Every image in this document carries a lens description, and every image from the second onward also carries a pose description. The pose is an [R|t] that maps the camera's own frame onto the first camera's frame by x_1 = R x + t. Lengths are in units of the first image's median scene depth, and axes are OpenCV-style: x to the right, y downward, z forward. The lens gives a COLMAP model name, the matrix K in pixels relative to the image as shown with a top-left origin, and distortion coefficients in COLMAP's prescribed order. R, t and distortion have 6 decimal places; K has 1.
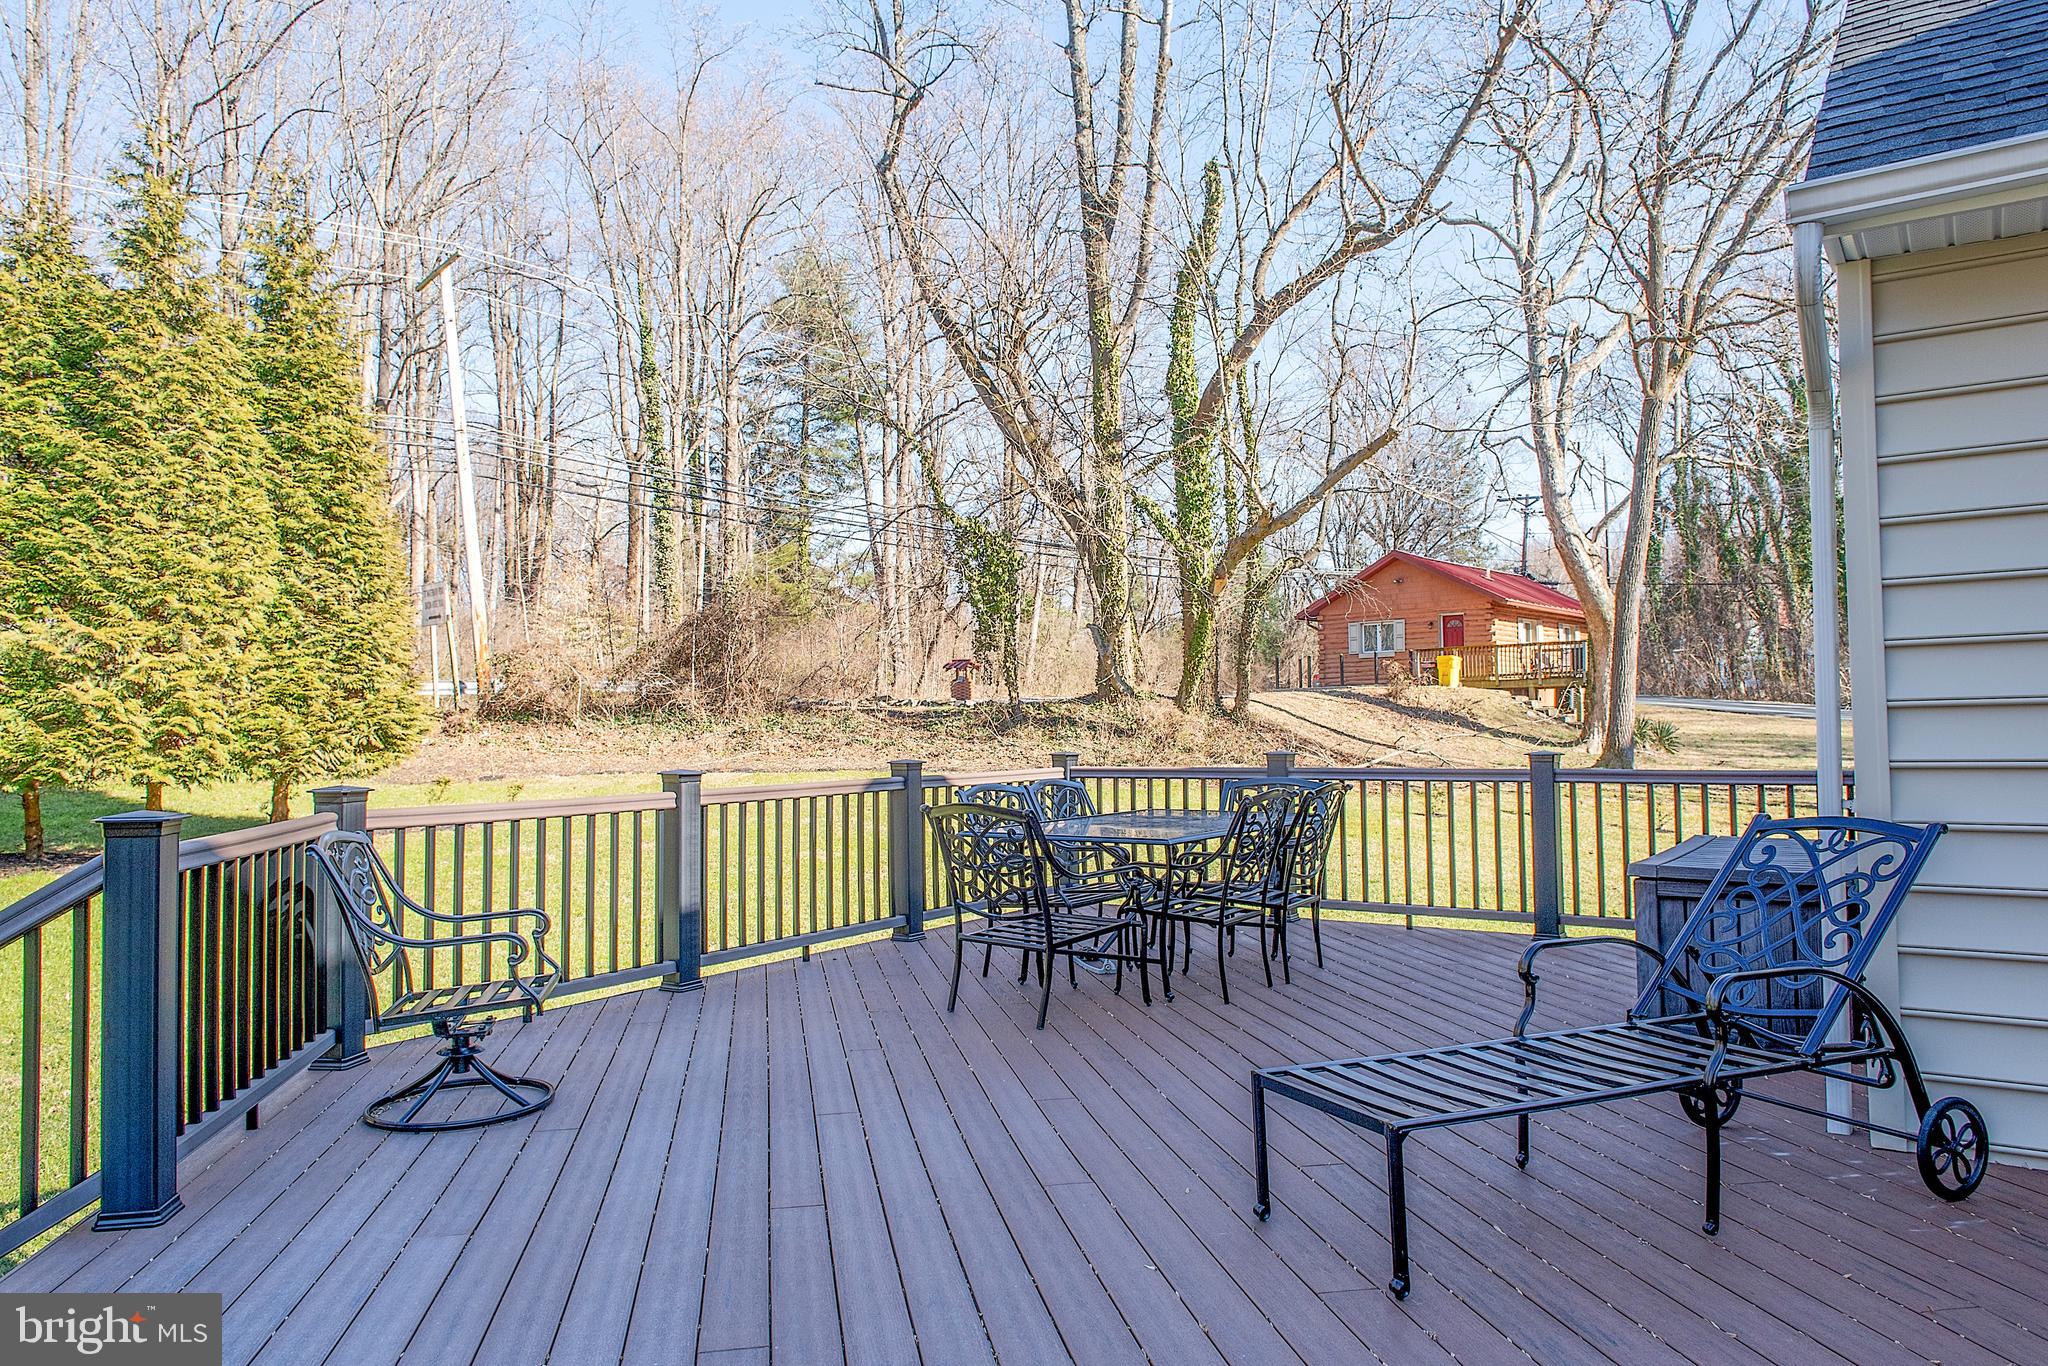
lens RADIAL K [[1430.1, 0, 1021.5], [0, 1430.1, 696.5], [0, 0, 1]] dist [-0.007791, -0.005420]
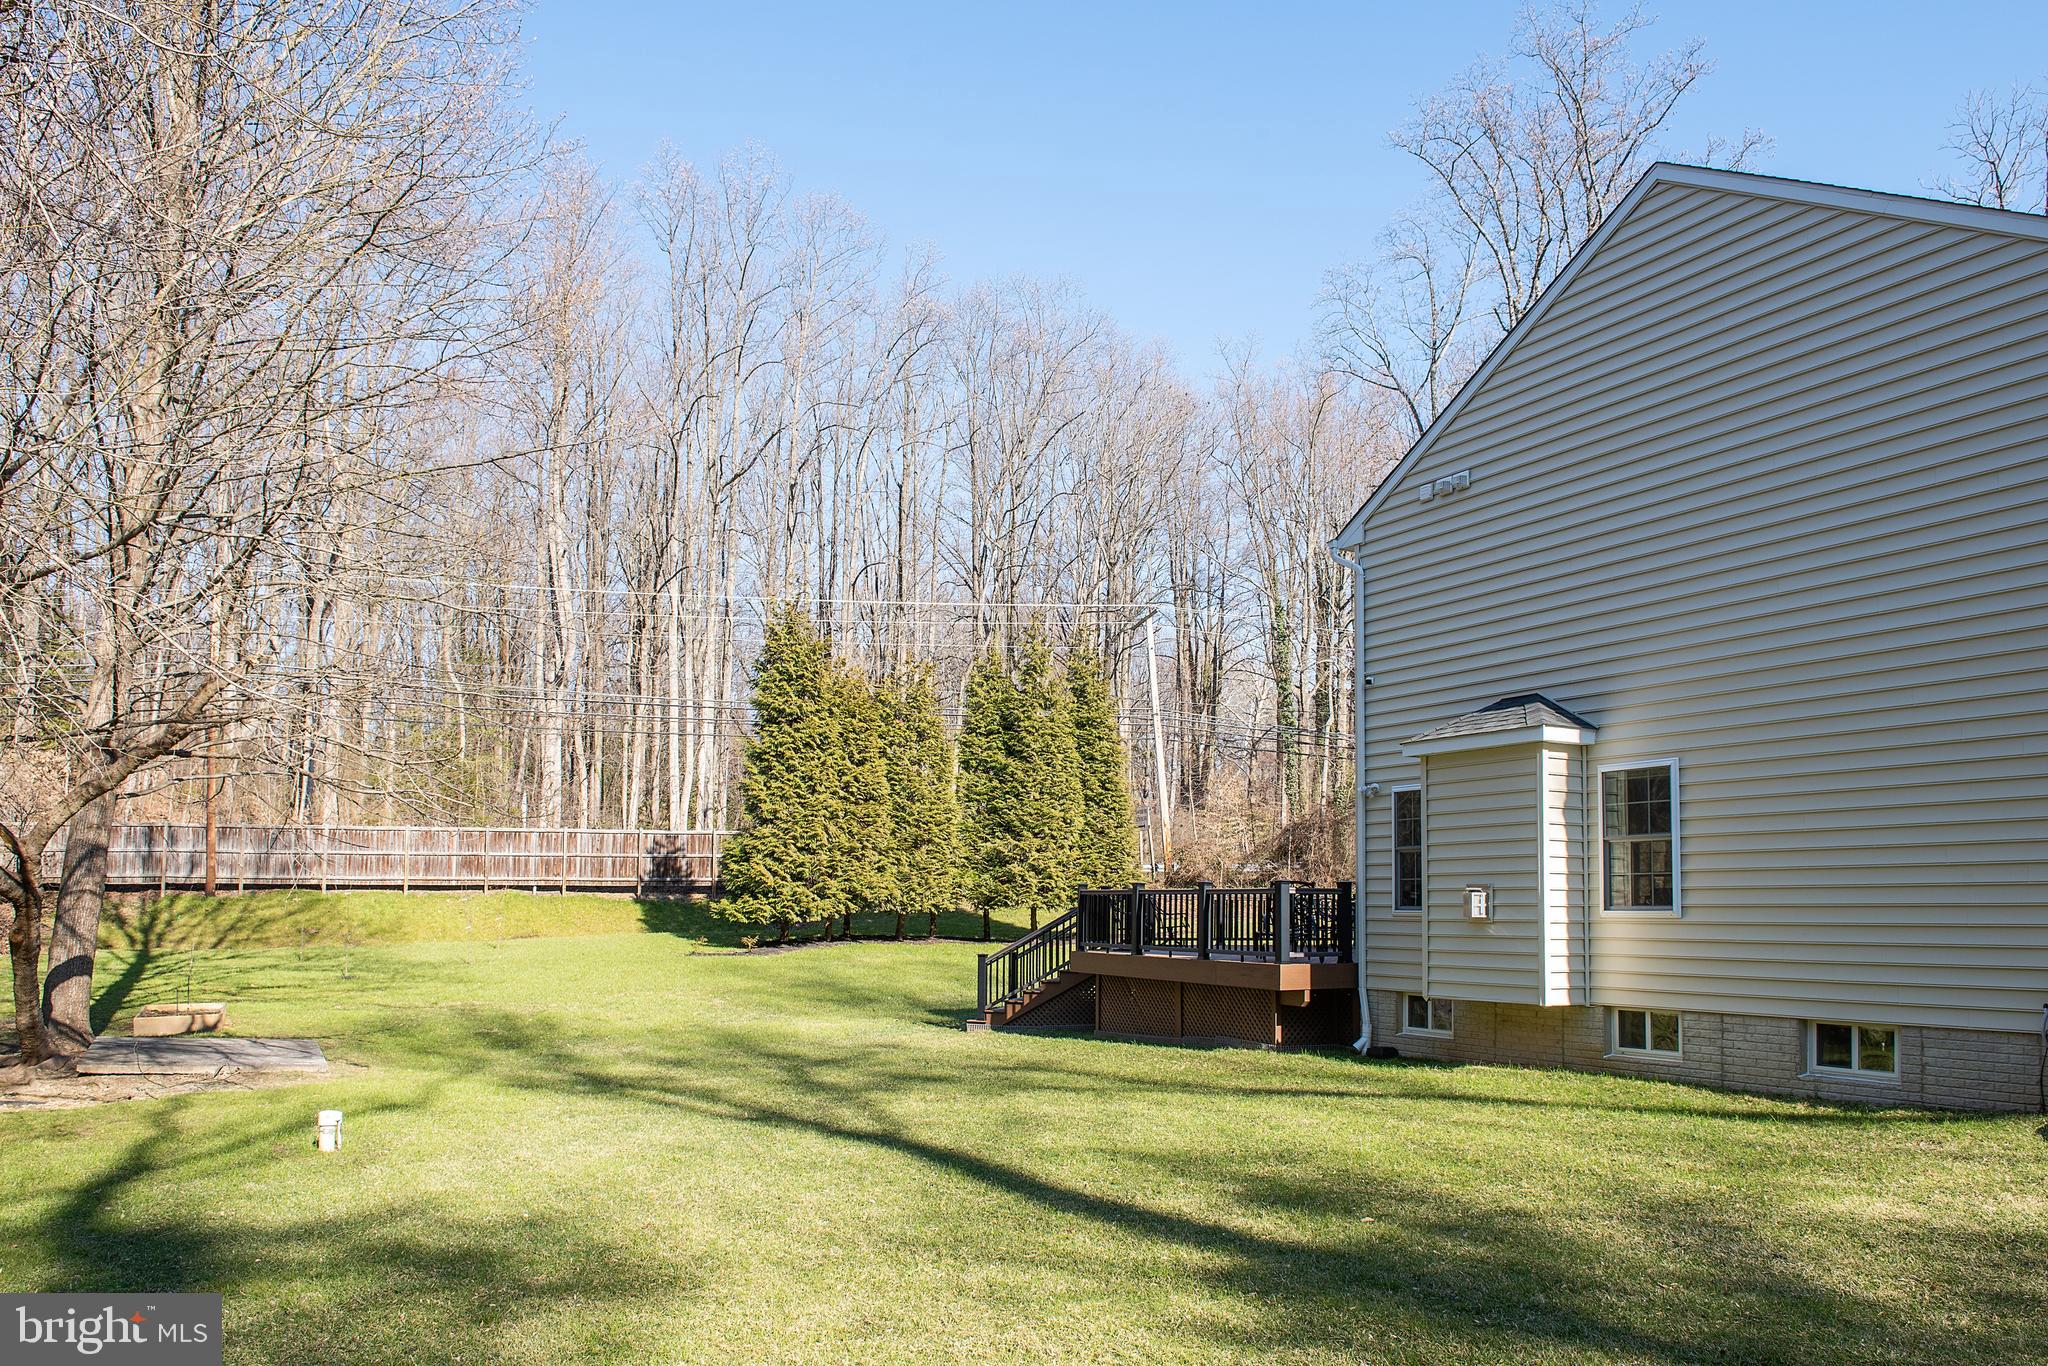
lens RADIAL K [[1430.1, 0, 1031.2], [0, 1430.1, 690.6], [0, 0, 1]] dist [-0.007791, -0.005420]
pose [[0.899875, -0.037727, -0.434513, 0.389863], [-0.018156, 0.992148, -0.123746, -0.002269], [0.435770, 0.119245, 0.892124, -1.071233]]
